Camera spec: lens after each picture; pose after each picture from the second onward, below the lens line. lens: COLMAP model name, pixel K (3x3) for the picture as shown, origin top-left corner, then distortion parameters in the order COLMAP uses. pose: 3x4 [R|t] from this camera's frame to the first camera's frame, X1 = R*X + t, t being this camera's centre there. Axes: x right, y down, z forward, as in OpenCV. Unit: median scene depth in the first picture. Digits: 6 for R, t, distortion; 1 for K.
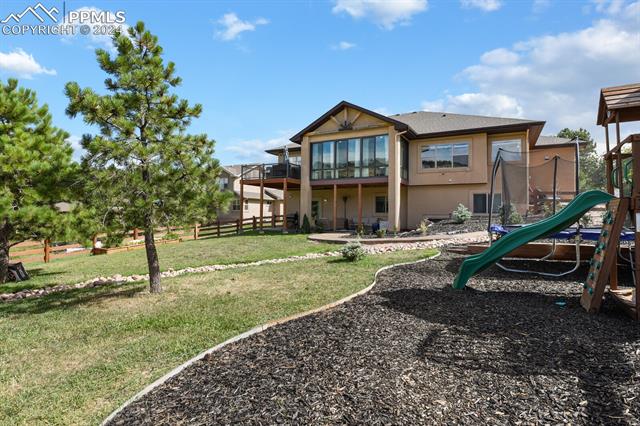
lens RADIAL K [[307.0, 0, 320.6], [0, 307.0, 213.6], [0, 0, 1]] dist [-0.001127, -0.000060]
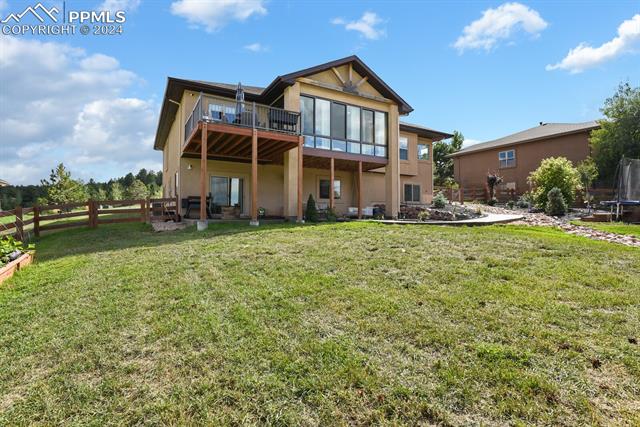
lens RADIAL K [[307.0, 0, 320.1], [0, 307.0, 212.2], [0, 0, 1]] dist [-0.001127, -0.000060]
pose [[0.553462, 0.004720, 0.832861, -0.633636], [-0.000375, 0.999985, -0.005418, 0.046299], [-0.832875, 0.002686, 0.553455, 0.625670]]
